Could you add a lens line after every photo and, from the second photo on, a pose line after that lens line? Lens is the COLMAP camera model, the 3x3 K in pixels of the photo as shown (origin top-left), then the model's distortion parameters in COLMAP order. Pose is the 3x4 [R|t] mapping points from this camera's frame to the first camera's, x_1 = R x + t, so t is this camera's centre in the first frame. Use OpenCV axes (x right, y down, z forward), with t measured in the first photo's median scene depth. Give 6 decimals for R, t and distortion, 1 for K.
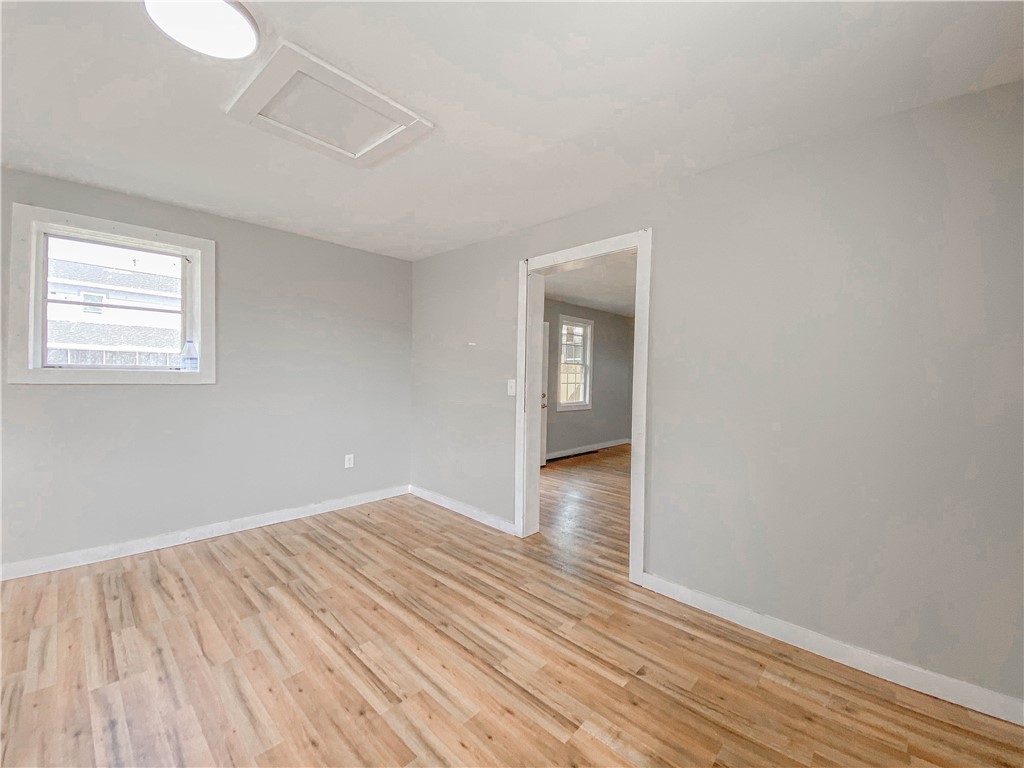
lens RADIAL K [[414.9, 0, 511.2], [0, 414.9, 374.4], [0, 0, 1]] dist [-0.003176, -0.005413]
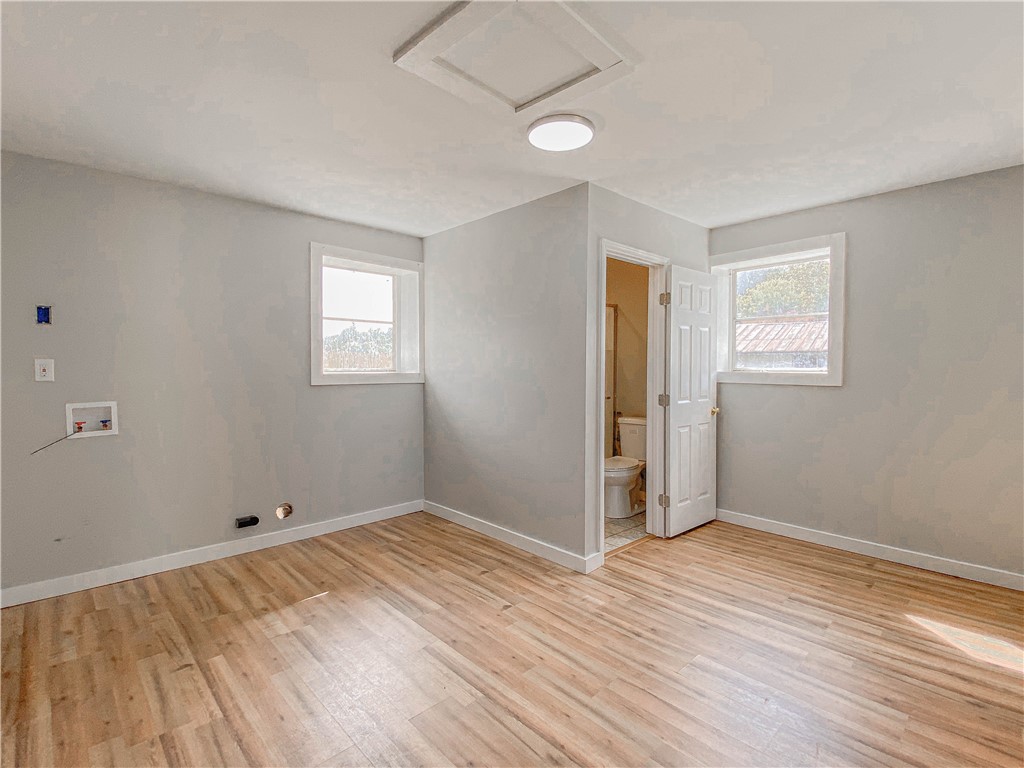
lens RADIAL K [[482.5, 0, 509.2], [0, 482.5, 384.4], [0, 0, 1]] dist [0.000086, -0.006205]
pose [[-0.998437, -0.022035, 0.051368, -0.360890], [-0.019824, 0.998871, 0.043163, -0.013963], [-0.052261, 0.042077, -0.997747, 1.482677]]
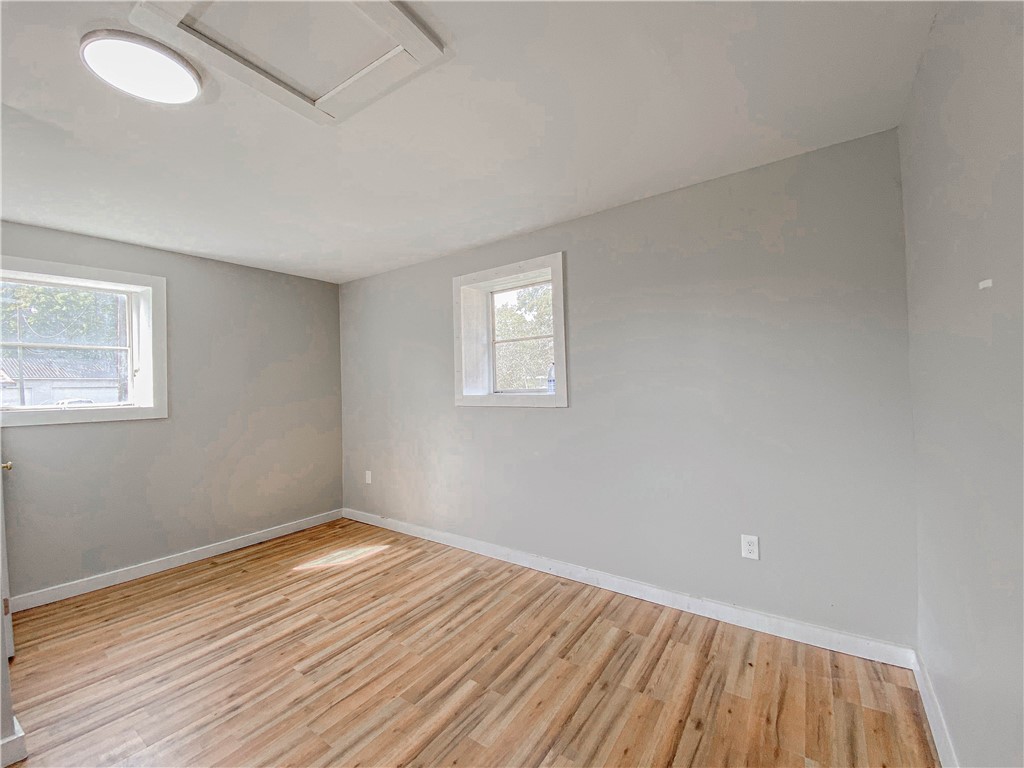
lens RADIAL K [[414.9, 0, 512.4], [0, 414.9, 379.5], [0, 0, 1]] dist [-0.003176, -0.005413]
pose [[0.151368, -0.042889, -0.987547, 0.195824], [0.026079, 0.998884, -0.039384, -0.006433], [0.988133, -0.019793, 0.152317, 0.931578]]
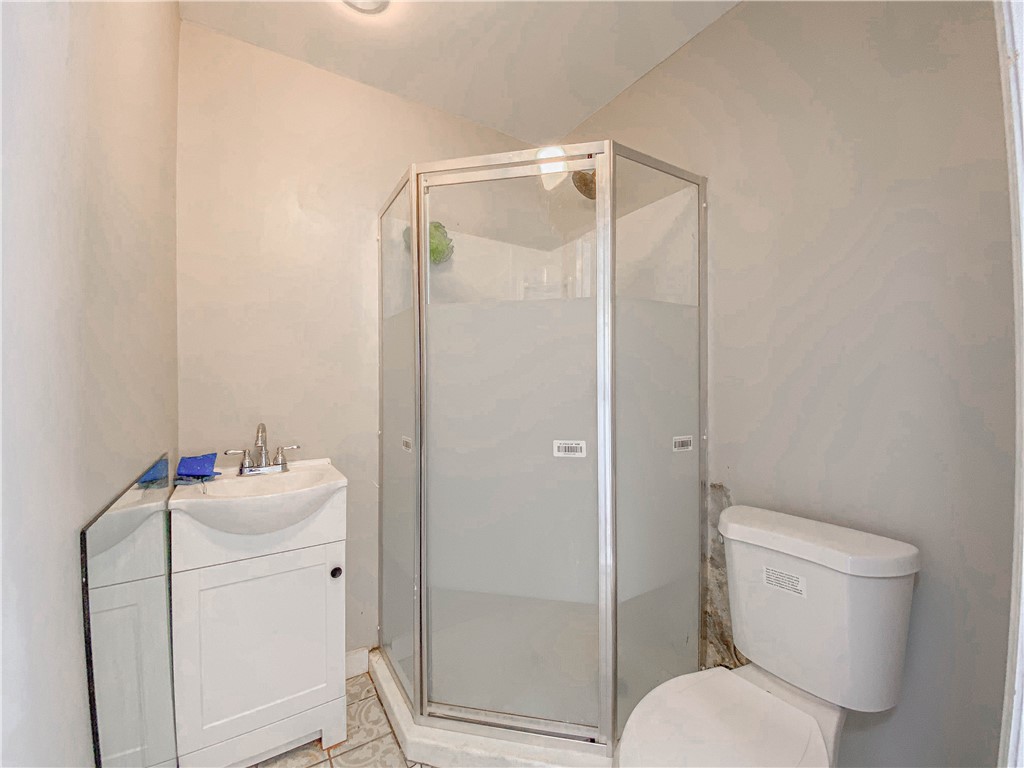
lens RADIAL K [[424.0, 0, 509.9], [0, 424.0, 383.8], [0, 0, 1]] dist [-0.007964, -0.001117]
pose [[-0.972247, -0.006571, 0.233867, -0.559034], [-0.003286, 0.999890, 0.014433, 0.032779], [-0.233936, 0.013264, -0.972162, 0.192227]]
